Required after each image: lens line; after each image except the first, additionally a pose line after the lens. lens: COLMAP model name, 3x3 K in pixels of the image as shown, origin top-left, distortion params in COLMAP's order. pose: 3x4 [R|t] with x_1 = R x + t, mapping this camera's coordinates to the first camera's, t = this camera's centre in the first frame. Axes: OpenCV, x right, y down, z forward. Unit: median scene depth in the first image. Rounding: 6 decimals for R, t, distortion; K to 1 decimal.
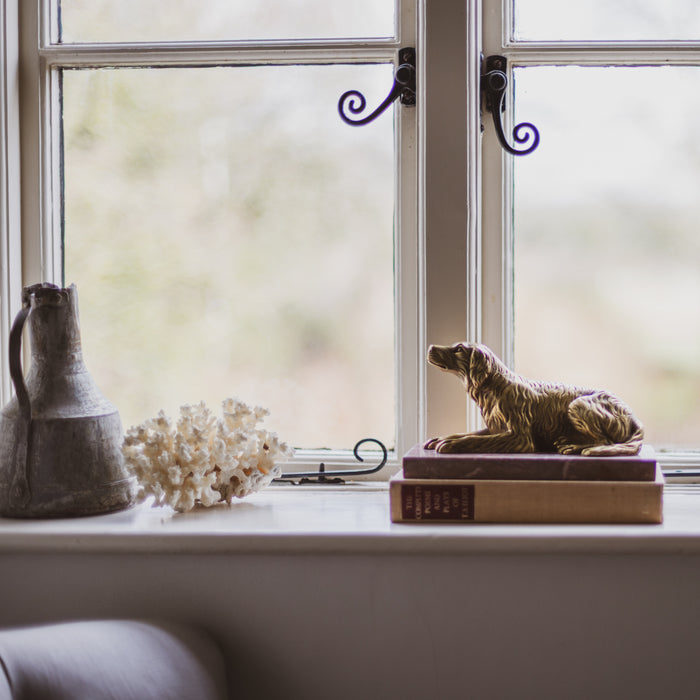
lens RADIAL K [[2141.2, 0, 350.0], [0, 2141.2, 350.0], [0, 0, 1]] dist [-0.583772, -1.741640]
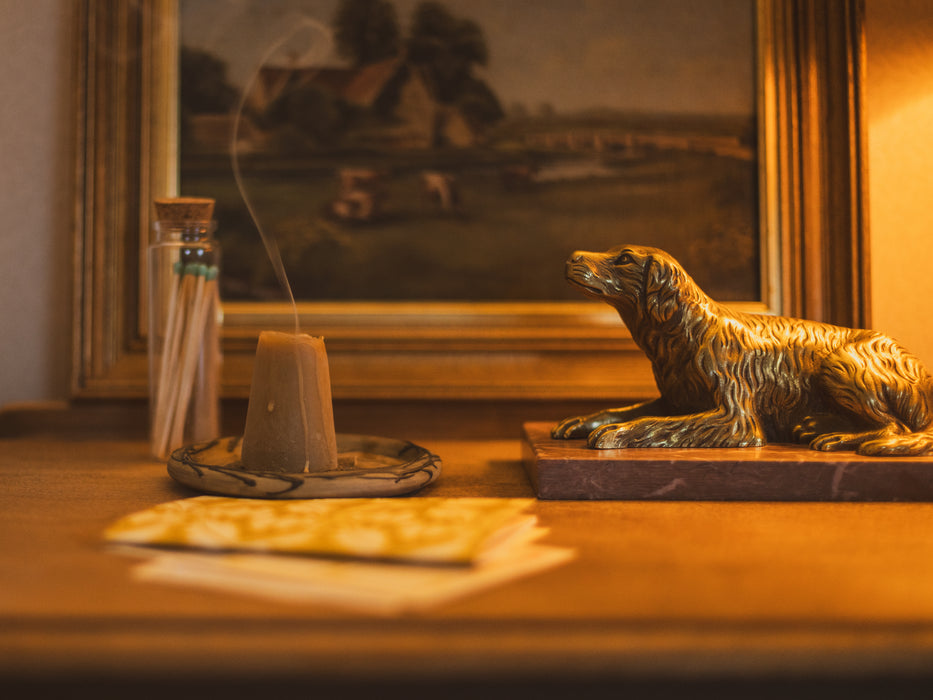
lens RADIAL K [[1928.4, 0, 466.5], [0, 1928.4, 350.0], [0, 0, 1]] dist [0.027649, -0.033414]
pose [[0.986803, -0.006496, 0.161797, -0.072425], [-0.002924, 0.998317, 0.057914, -0.005983], [-0.161901, -0.057623, 0.985123, 0.520313]]
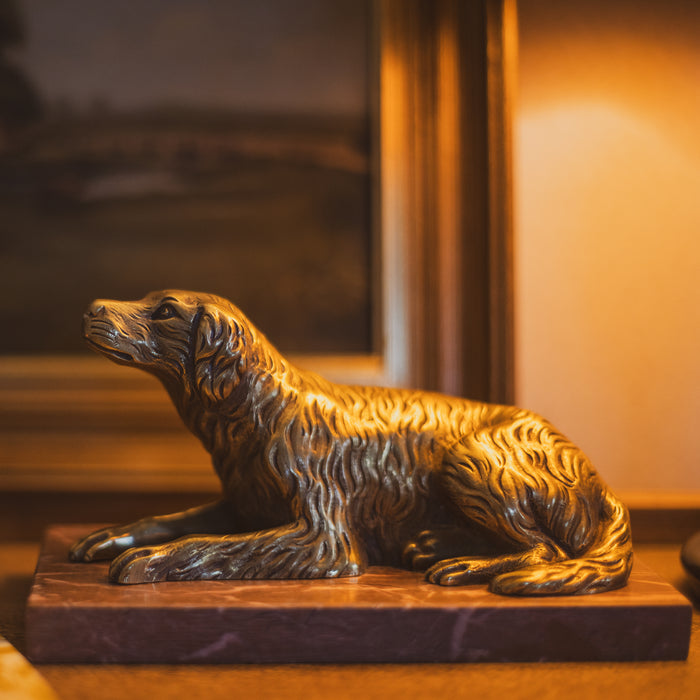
lens RADIAL K [[1685.3, 0, 268.3], [0, 1685.3, 349.9], [0, 0, 1]] dist [-0.092748, -0.161912]
pose [[0.980637, -0.007340, 0.195697, 0.009115], [-0.005711, 0.997800, 0.066043, -0.014172], [-0.195751, -0.065881, 0.978438, 0.706730]]
